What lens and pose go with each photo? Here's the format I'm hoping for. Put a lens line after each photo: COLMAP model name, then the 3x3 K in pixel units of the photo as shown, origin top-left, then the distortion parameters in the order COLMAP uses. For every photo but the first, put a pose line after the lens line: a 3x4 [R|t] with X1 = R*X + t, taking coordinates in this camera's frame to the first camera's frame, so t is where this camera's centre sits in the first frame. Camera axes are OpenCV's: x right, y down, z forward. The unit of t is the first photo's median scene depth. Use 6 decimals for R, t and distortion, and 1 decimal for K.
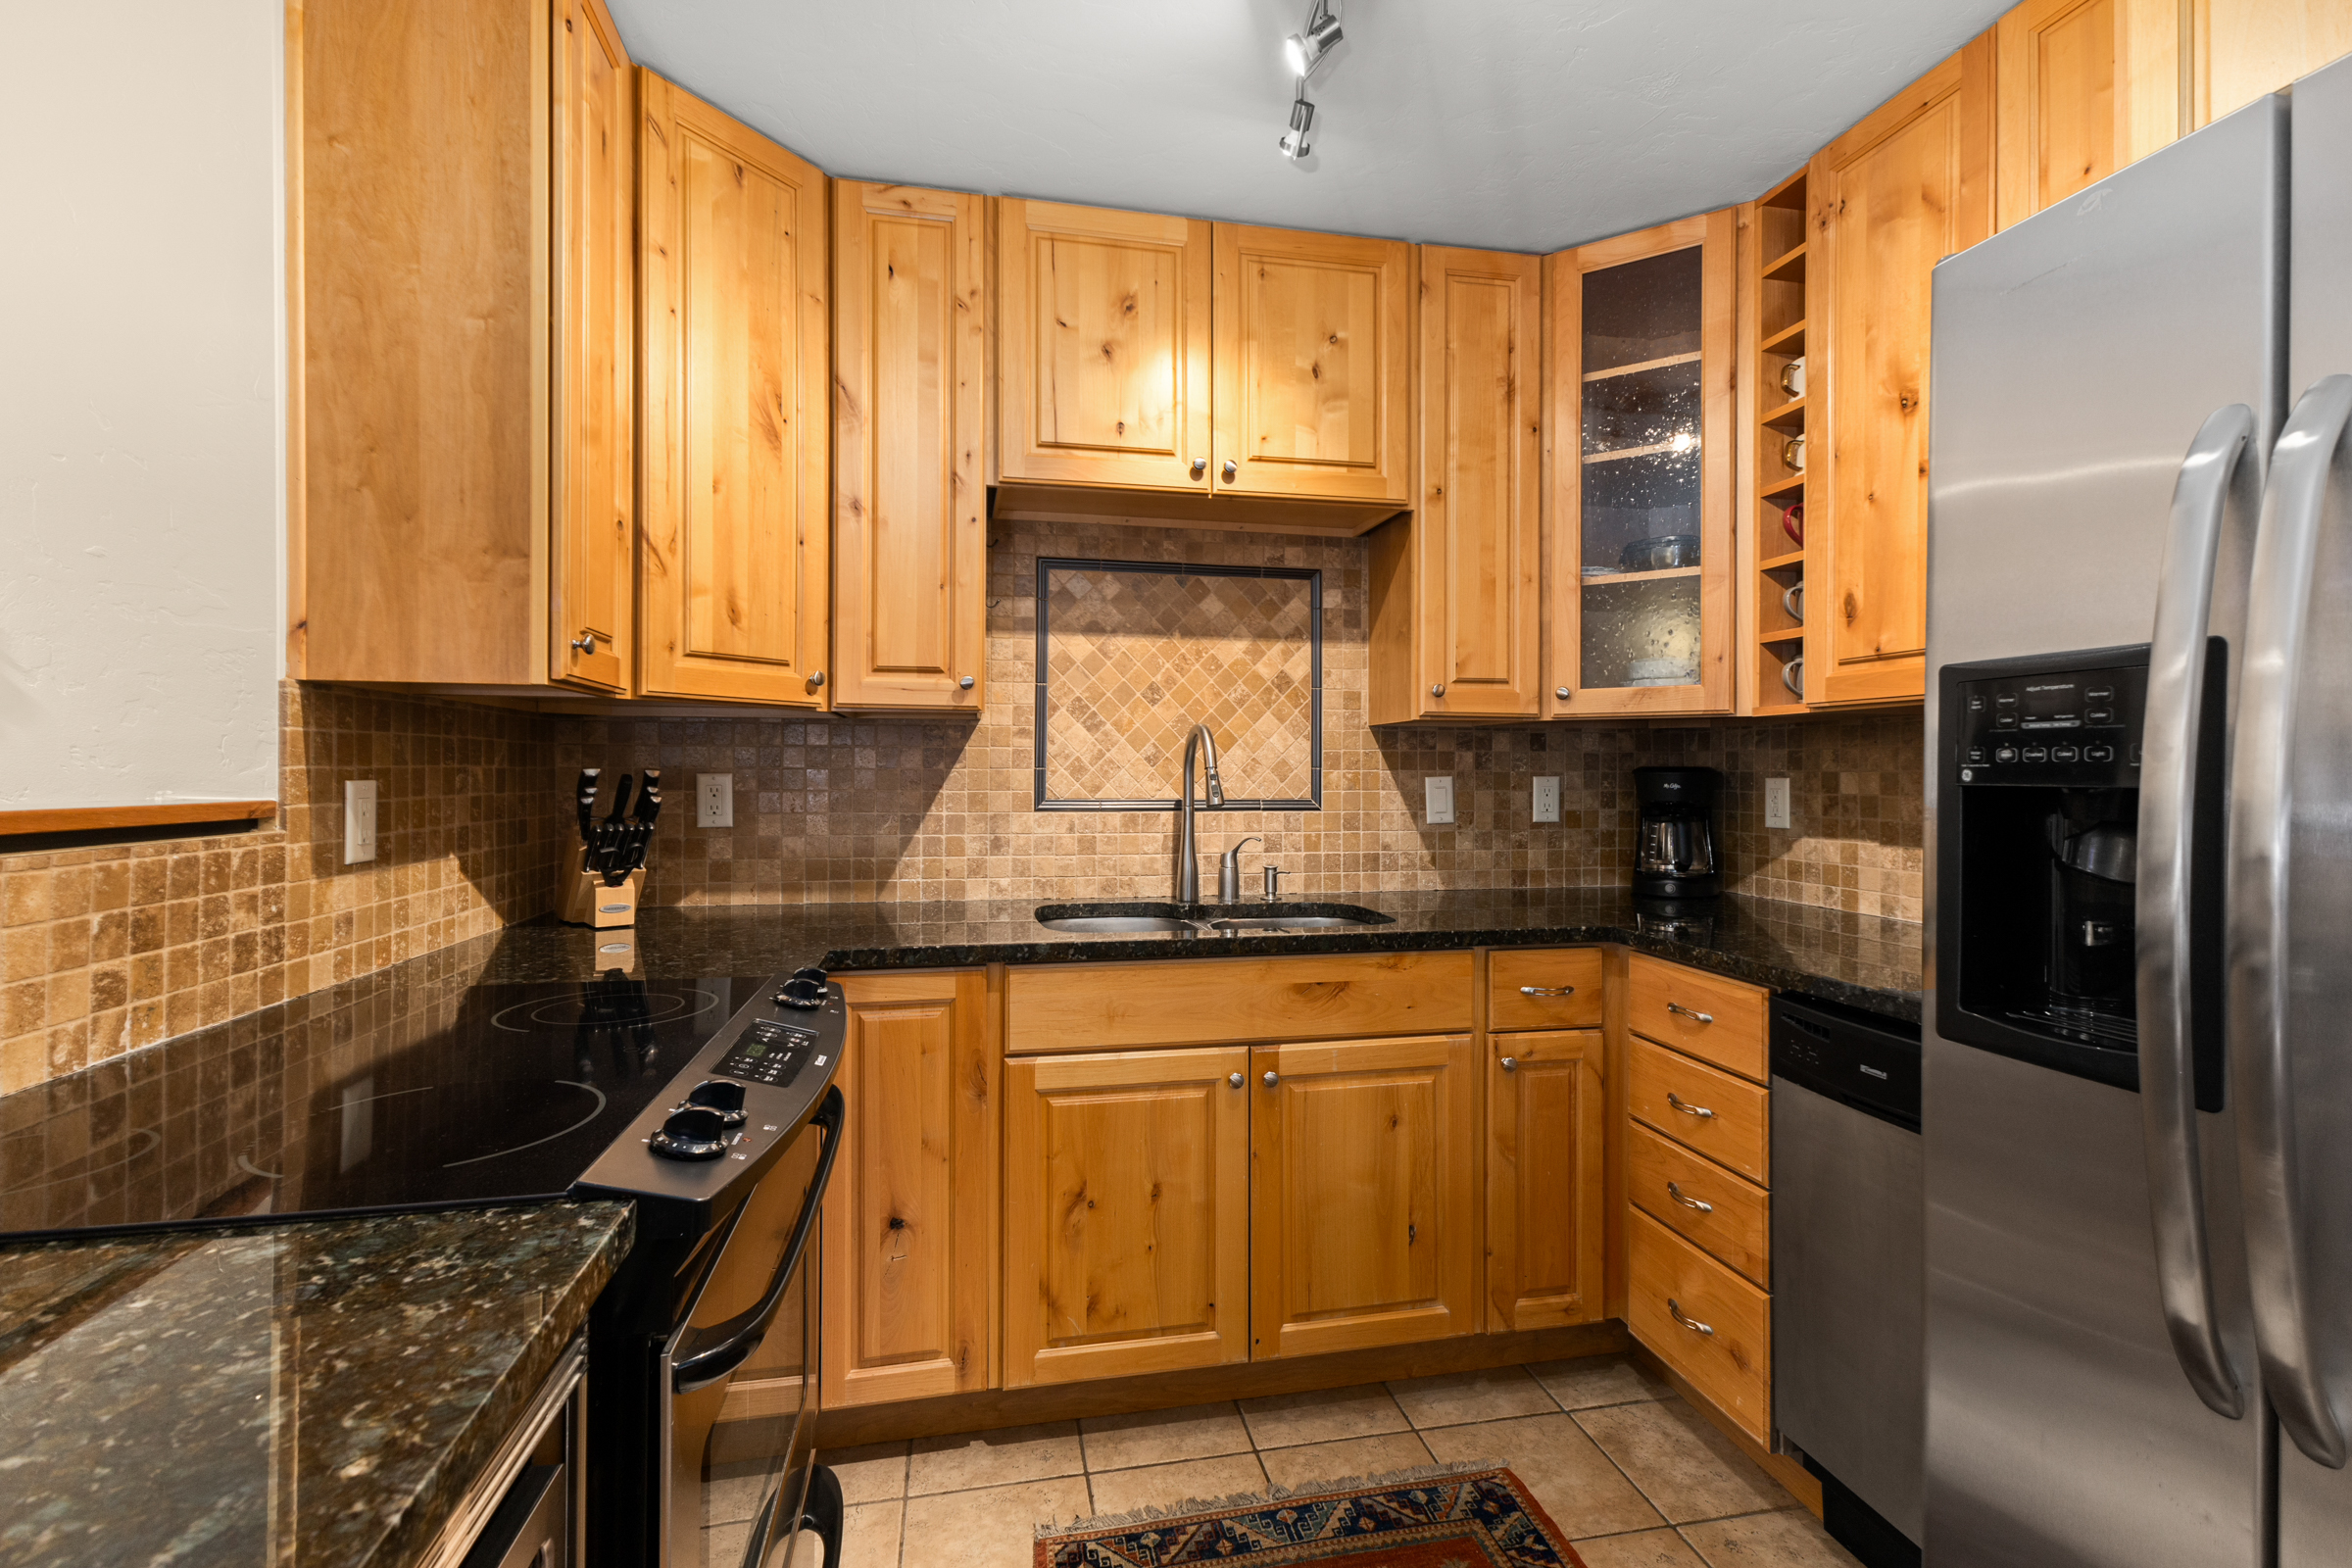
lens RADIAL K [[999.4, 0, 1169.4], [0, 999.4, 773.3], [0, 0, 1]] dist [0.012493, -0.004572]
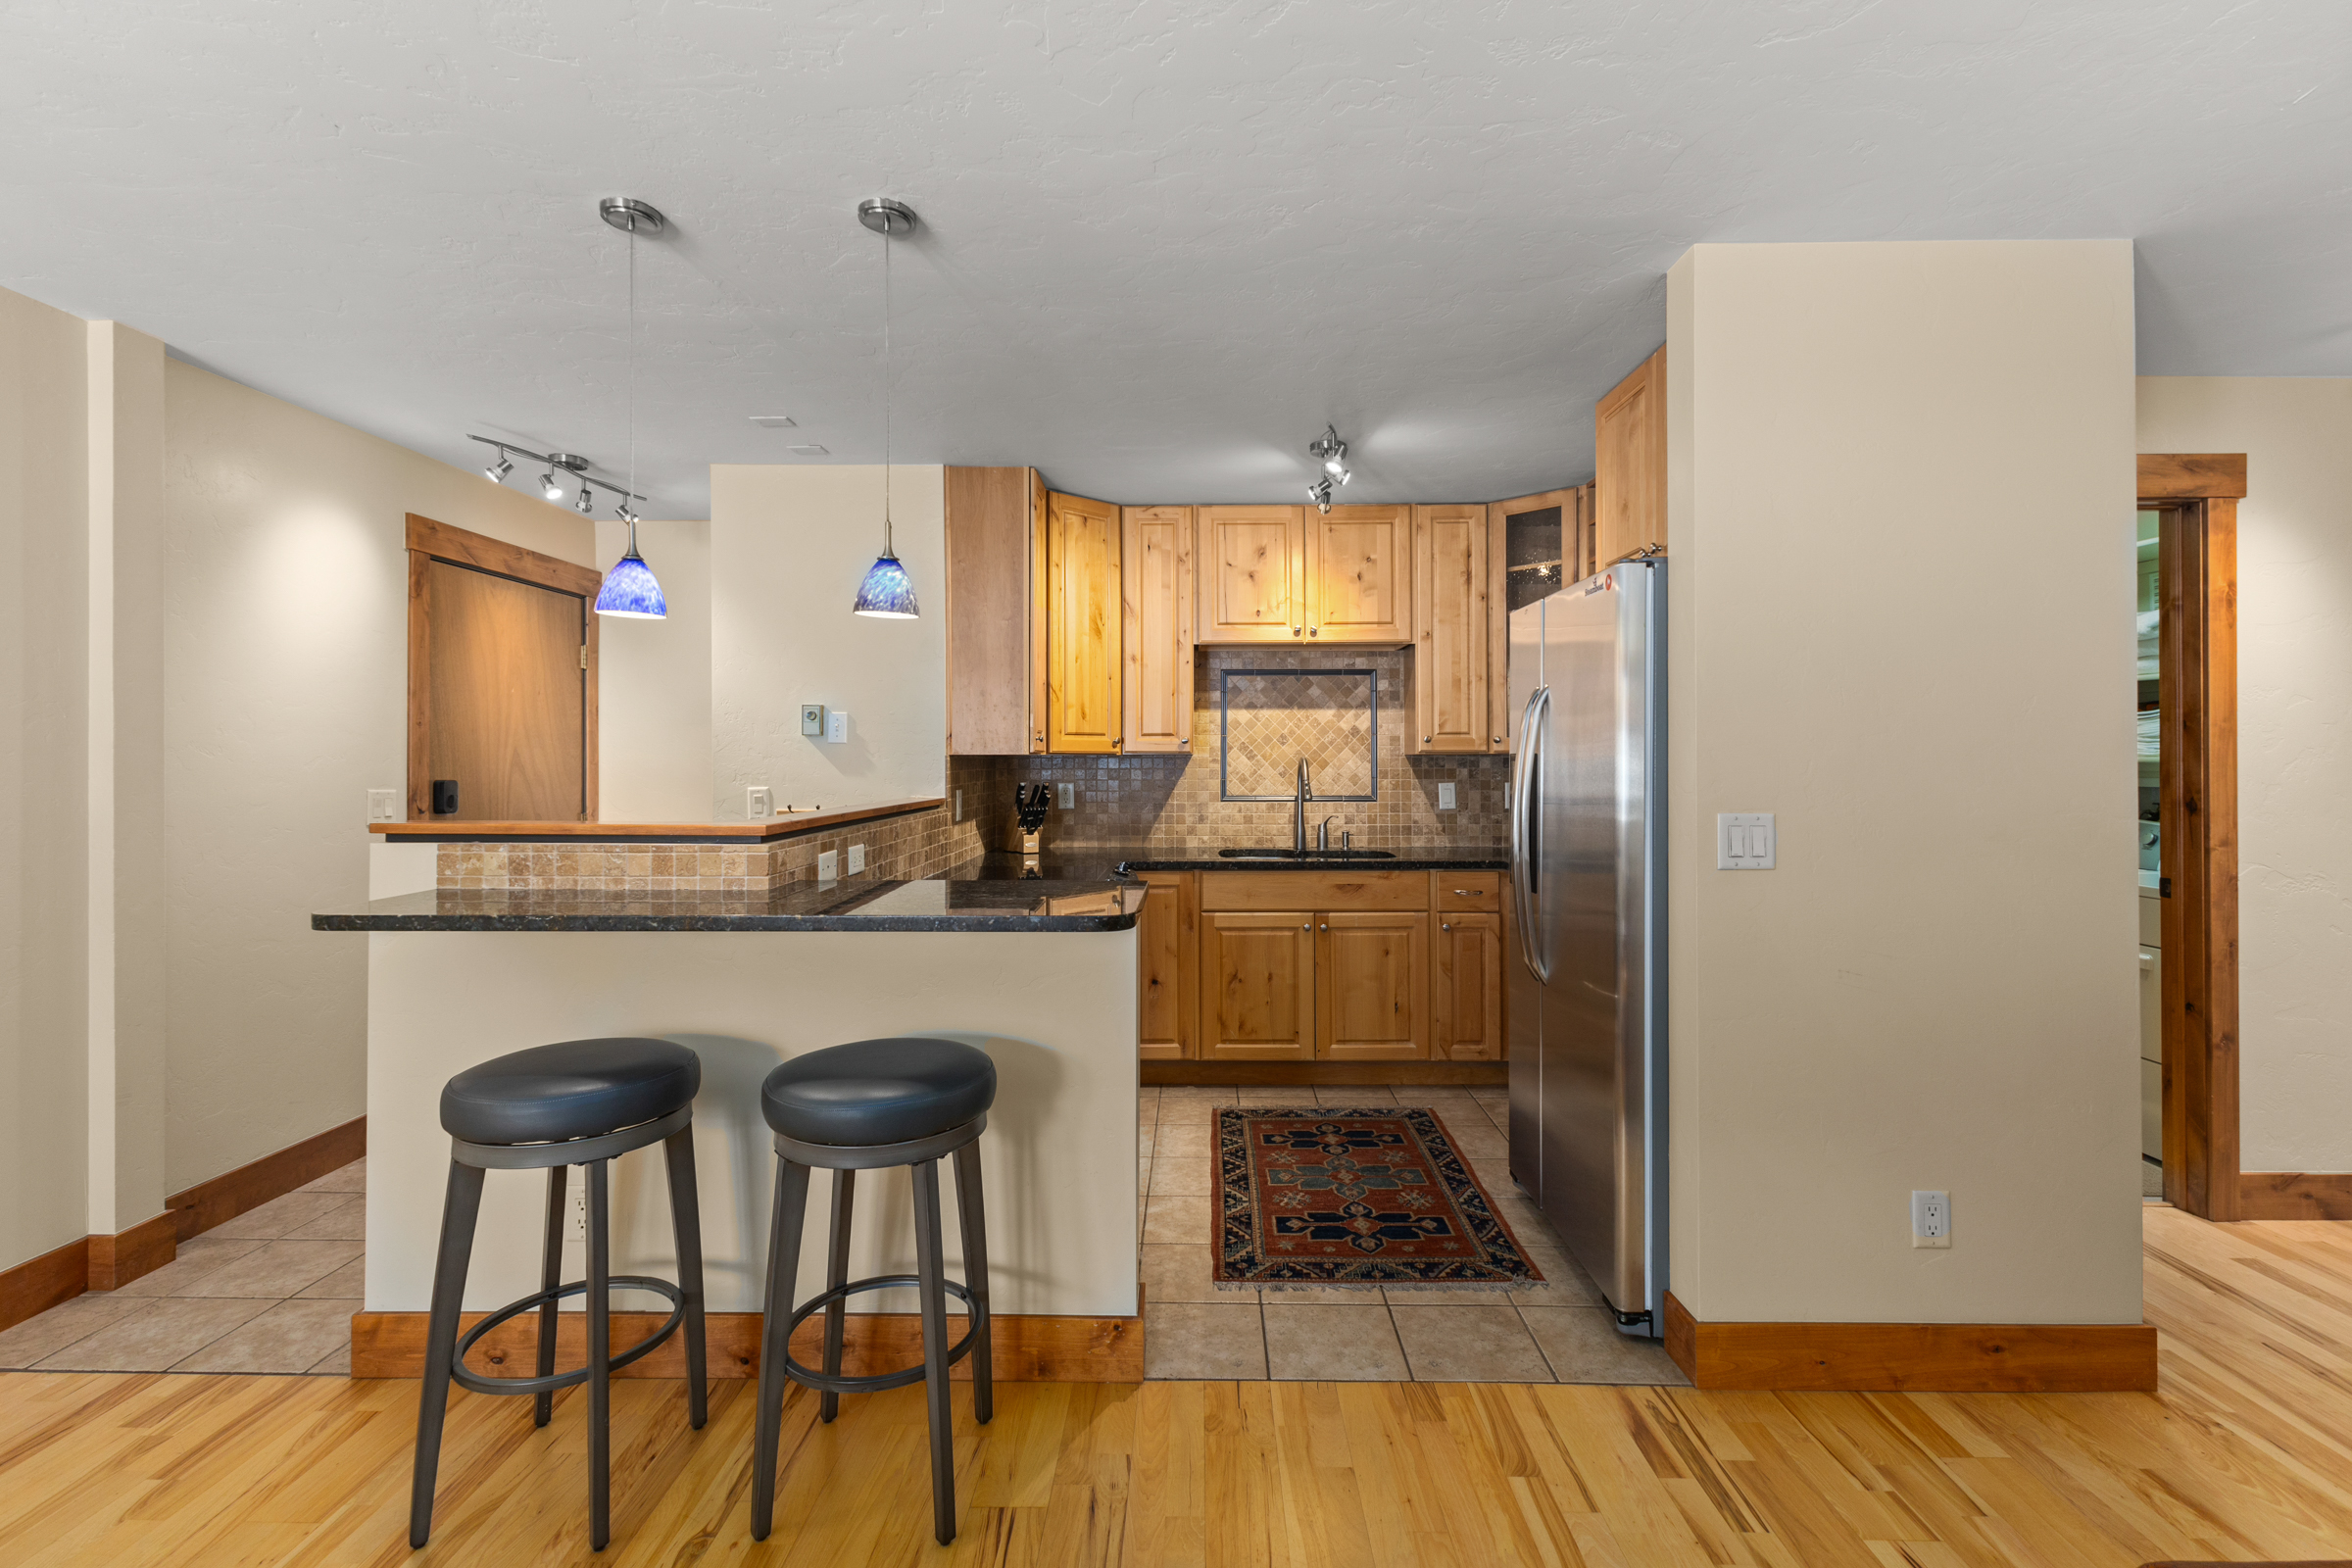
lens RADIAL K [[999.4, 0, 1183.6], [0, 999.4, 764.4], [0, 0, 1]] dist [0.012493, -0.004572]
pose [[0.976041, -0.004602, -0.217537, 0.242473], [0.005541, 0.999978, 0.003706, -0.046566], [0.217515, -0.004823, 0.976045, -1.011631]]
